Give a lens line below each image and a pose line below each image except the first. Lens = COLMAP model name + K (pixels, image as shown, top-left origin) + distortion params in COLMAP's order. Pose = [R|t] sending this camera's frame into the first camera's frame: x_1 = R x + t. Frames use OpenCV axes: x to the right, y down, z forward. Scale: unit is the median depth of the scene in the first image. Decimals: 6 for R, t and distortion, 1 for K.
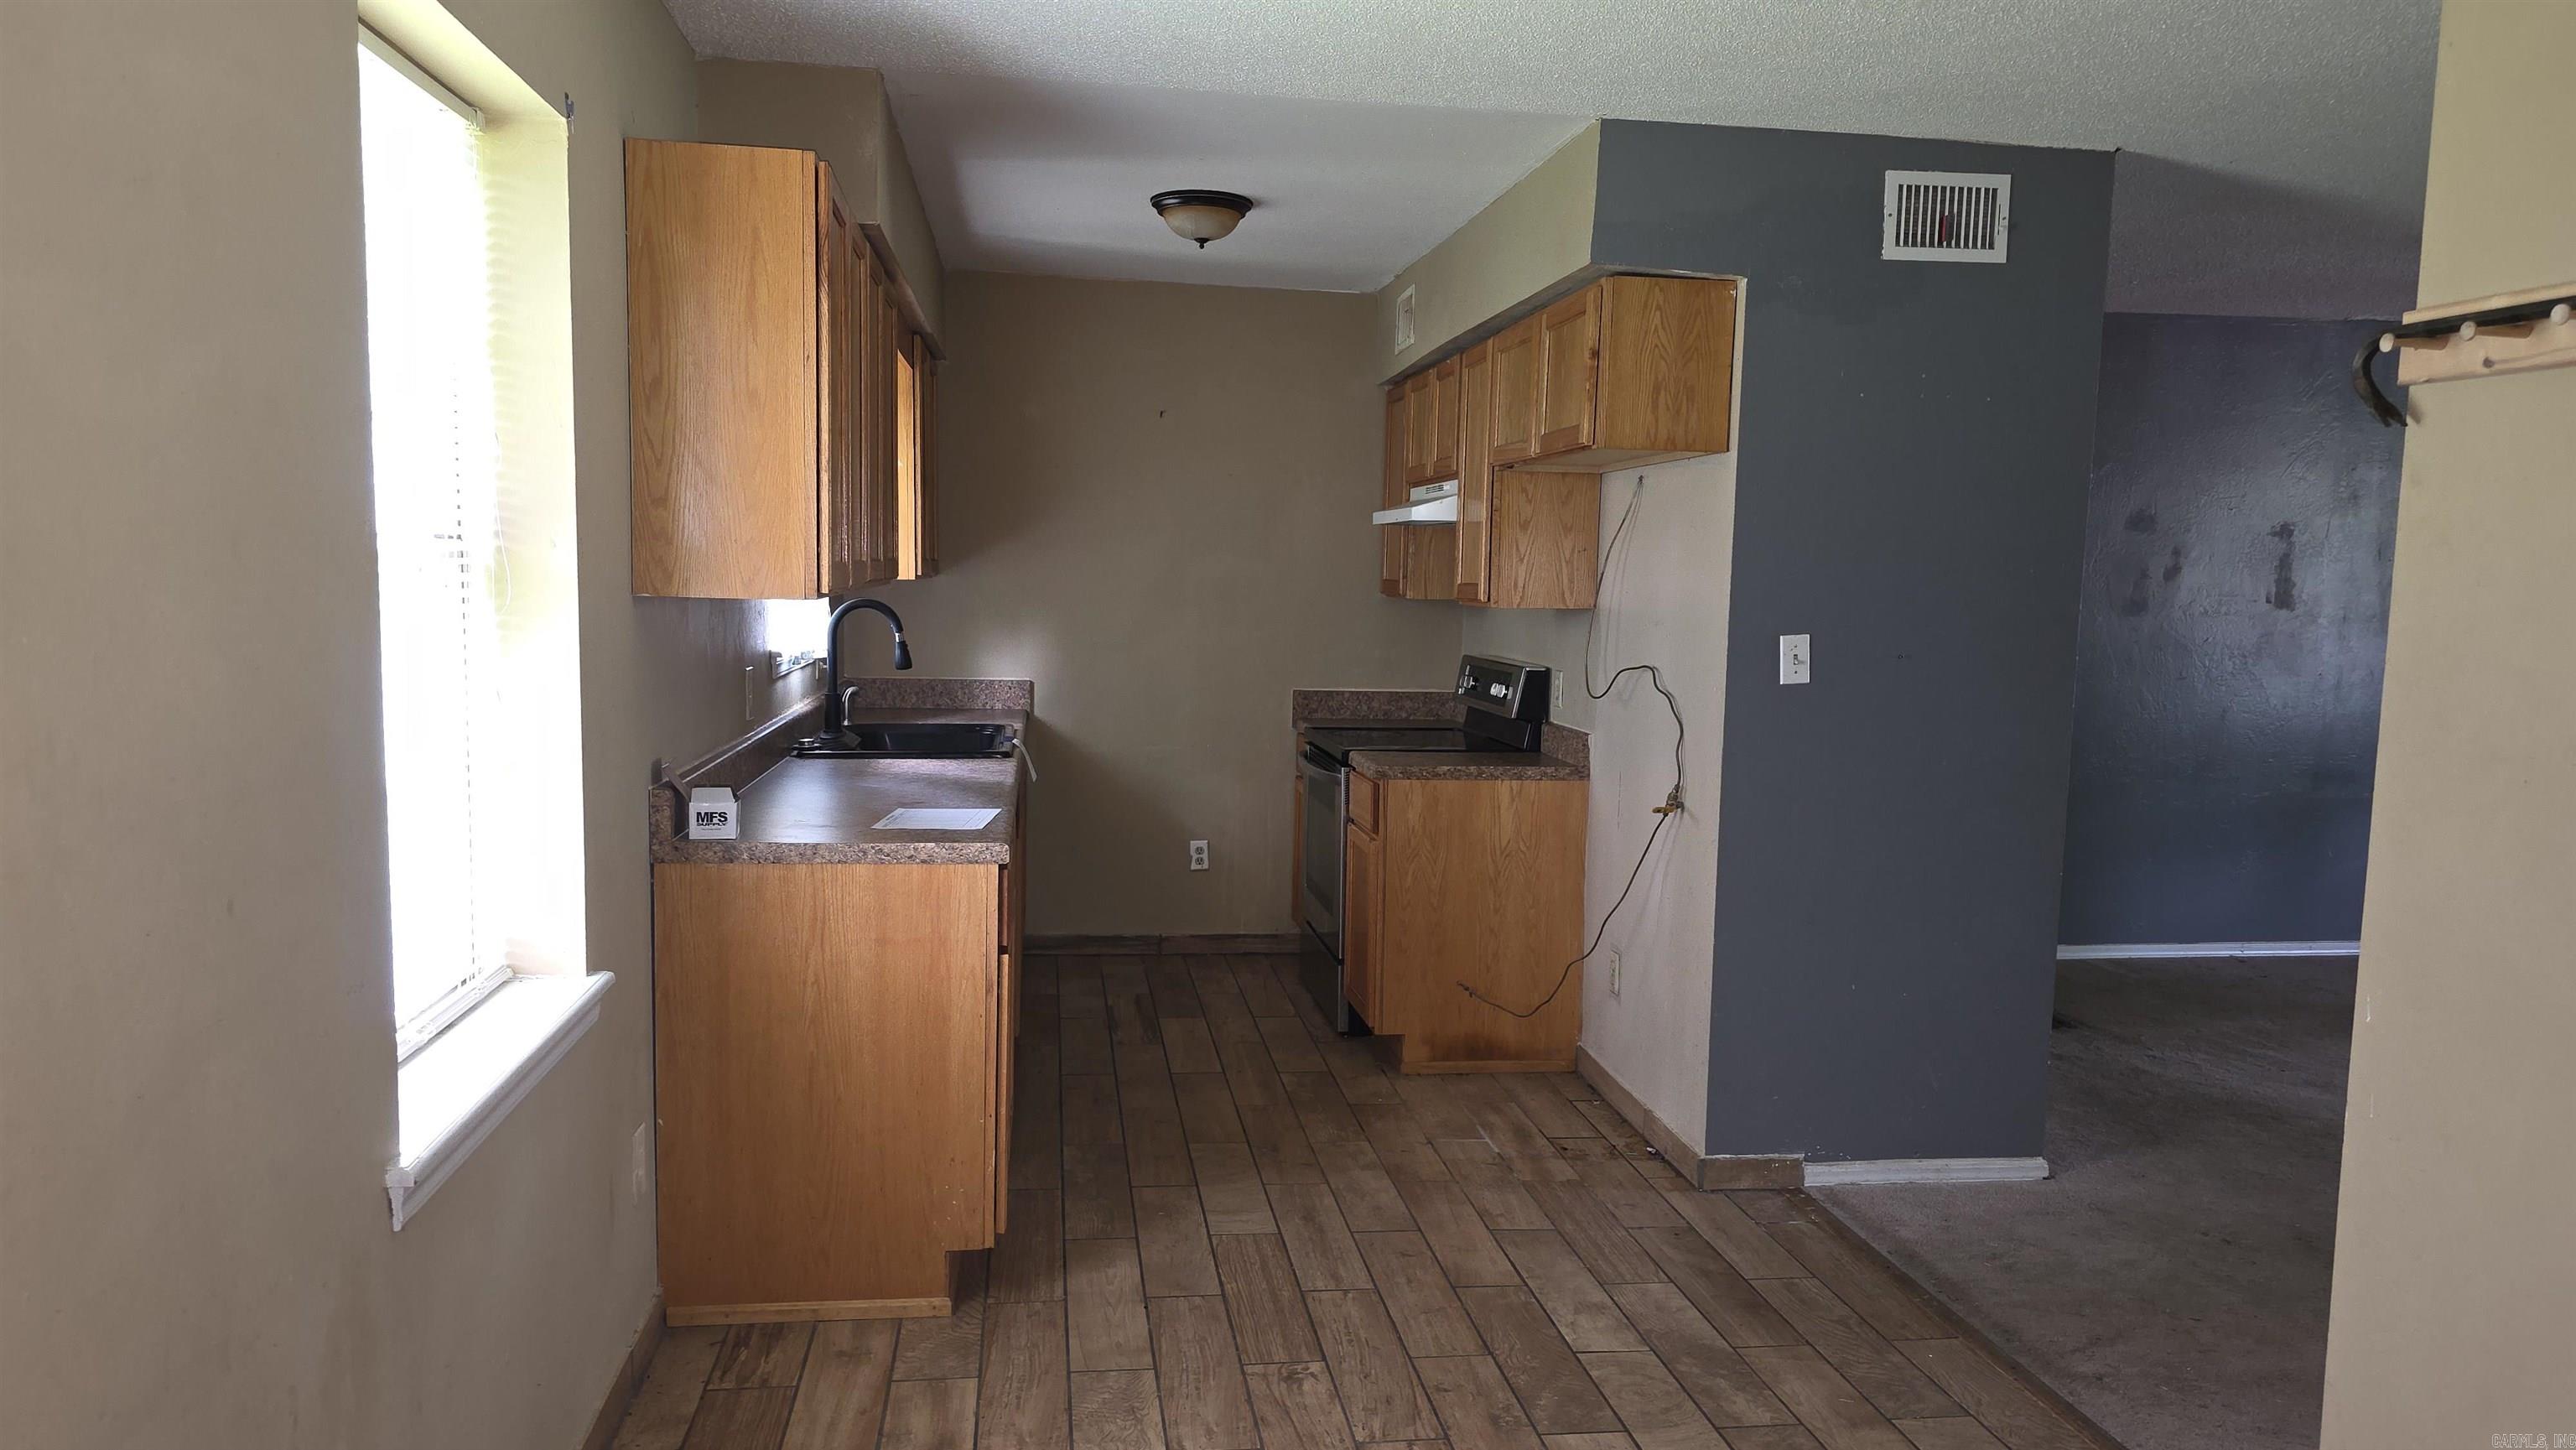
lens RADIAL K [[1753.5, 0, 1316.0], [0, 1753.5, 778.6], [0, 0, 1]] dist [0.044947, -0.027888]
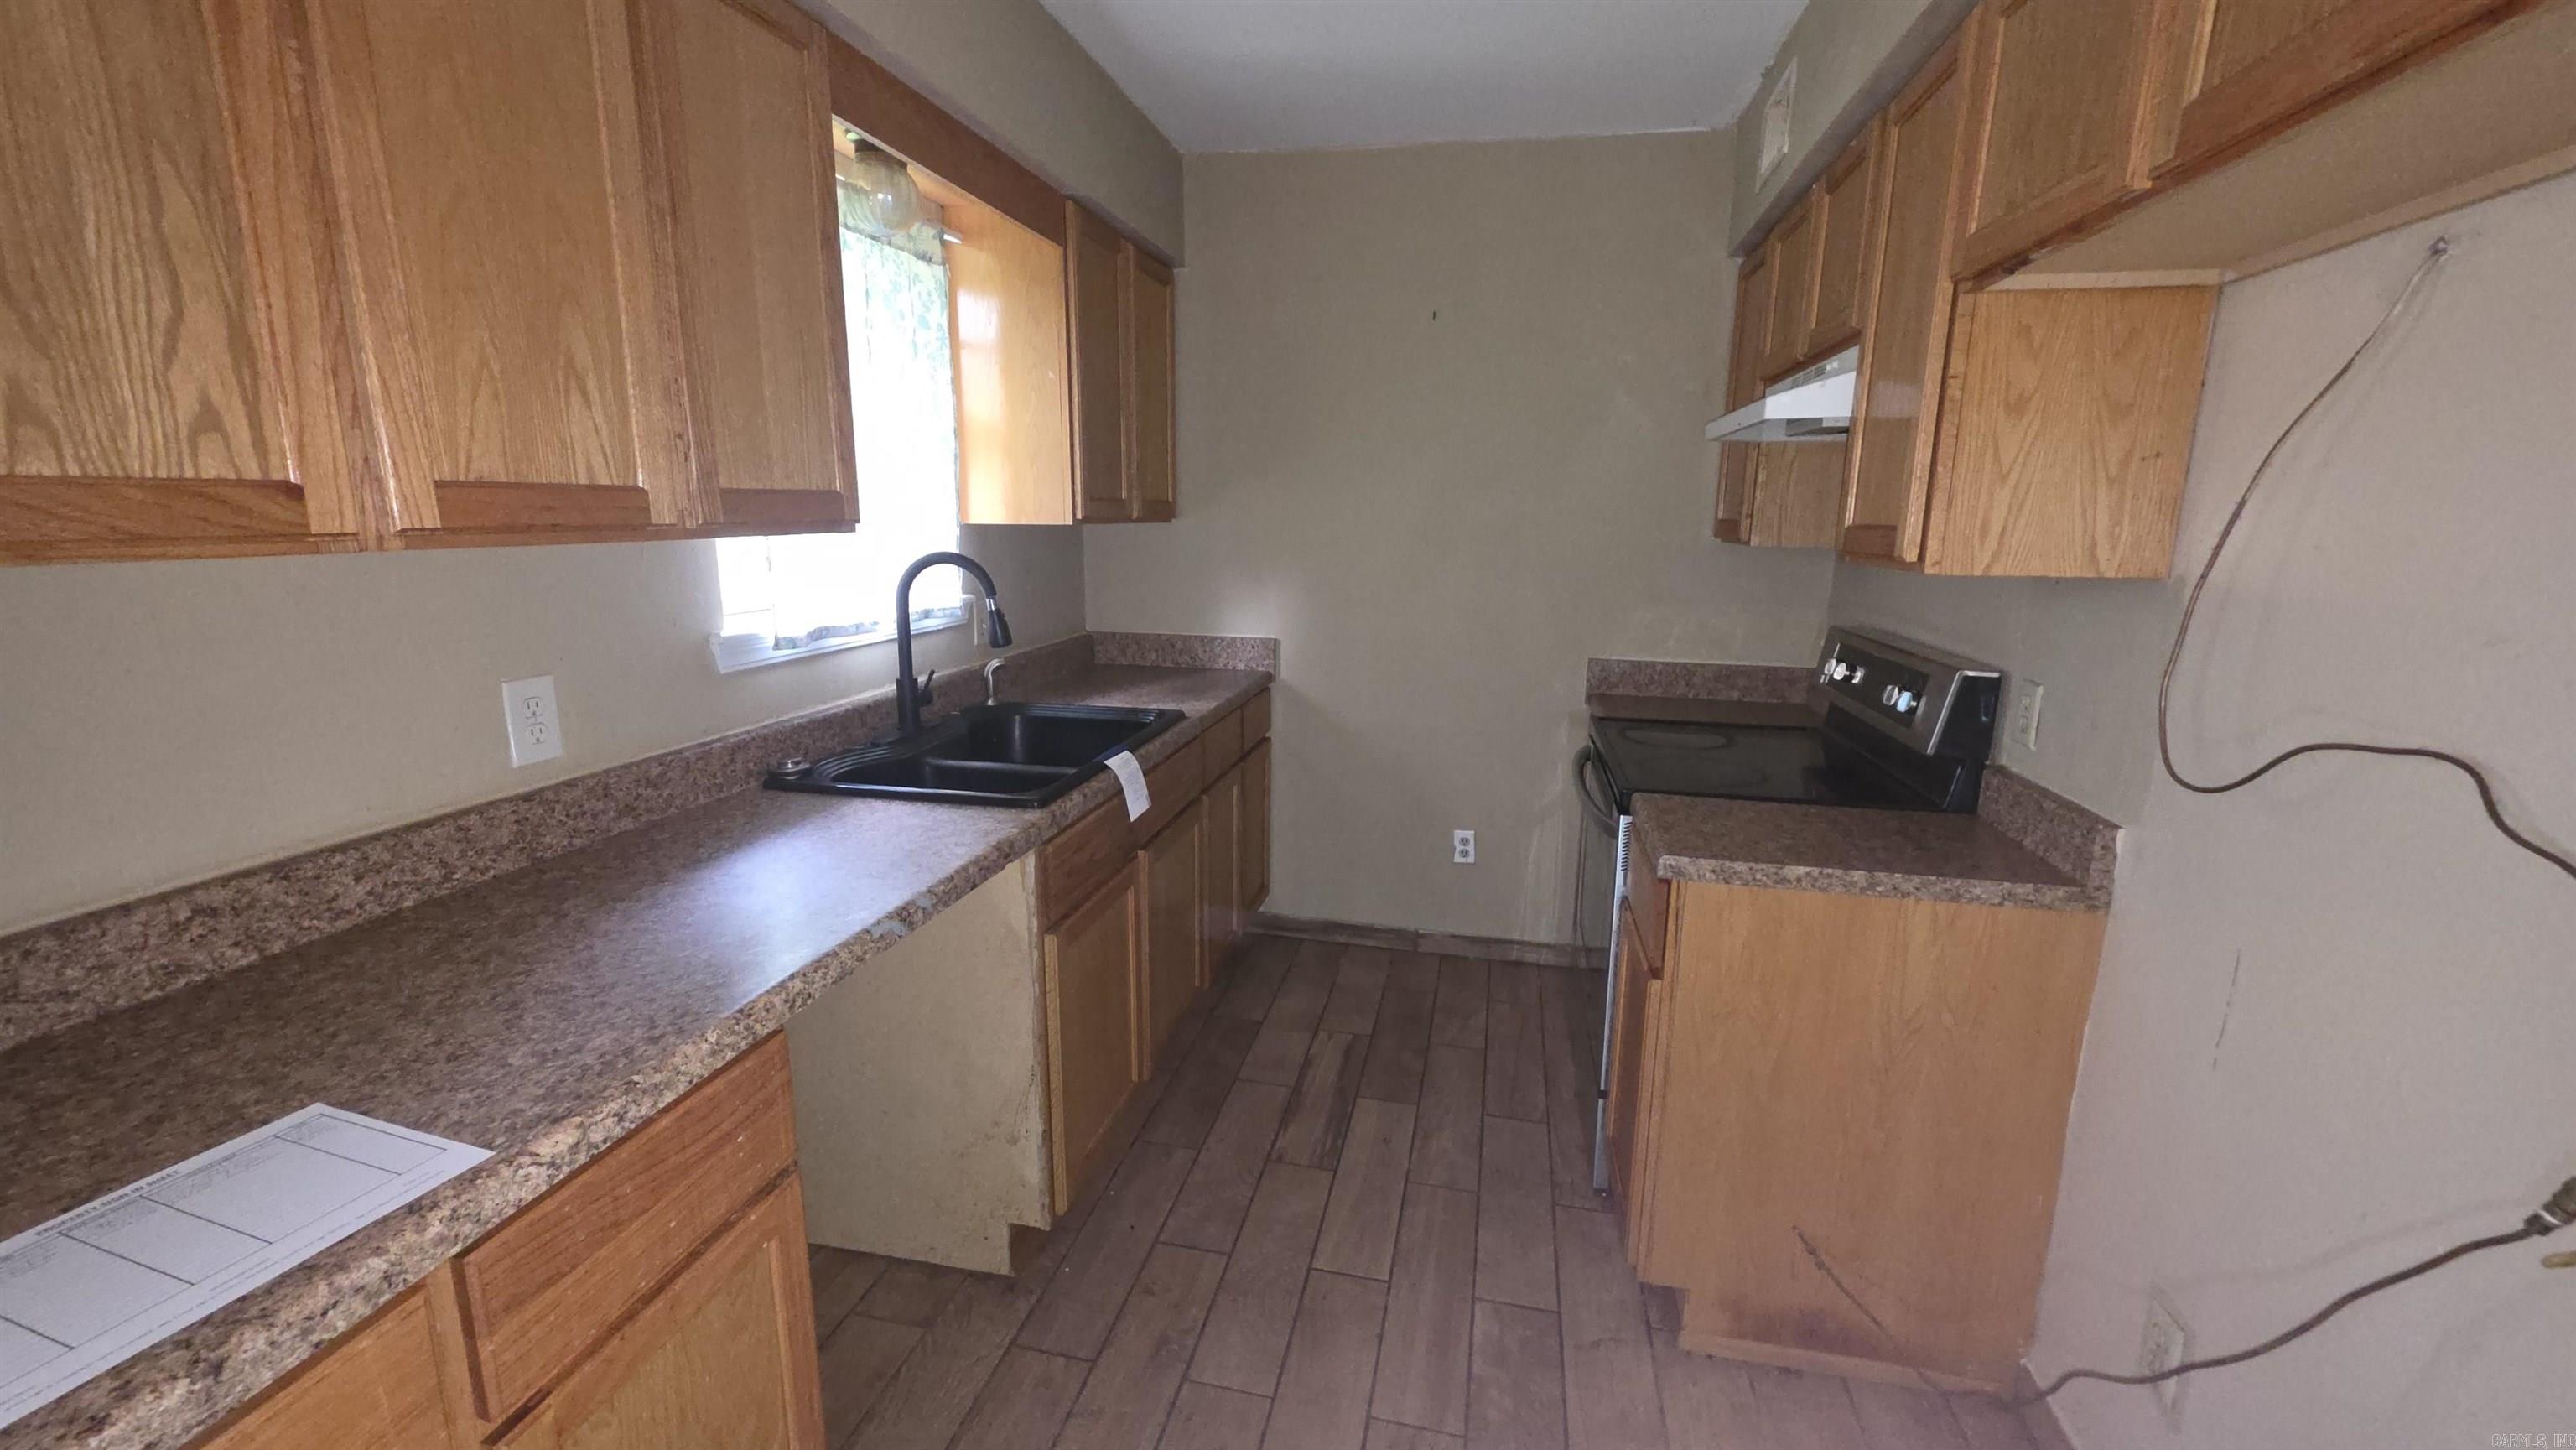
lens RADIAL K [[1033.4, 0, 1289.7], [0, 1033.4, 726.8], [0, 0, 1]] dist [-0.003657, 0.000276]
pose [[0.934241, 0.062984, -0.351038, 0.032313], [-0.033509, 0.995430, 0.089424, -0.067545], [0.355066, -0.071781, 0.932081, 0.597609]]
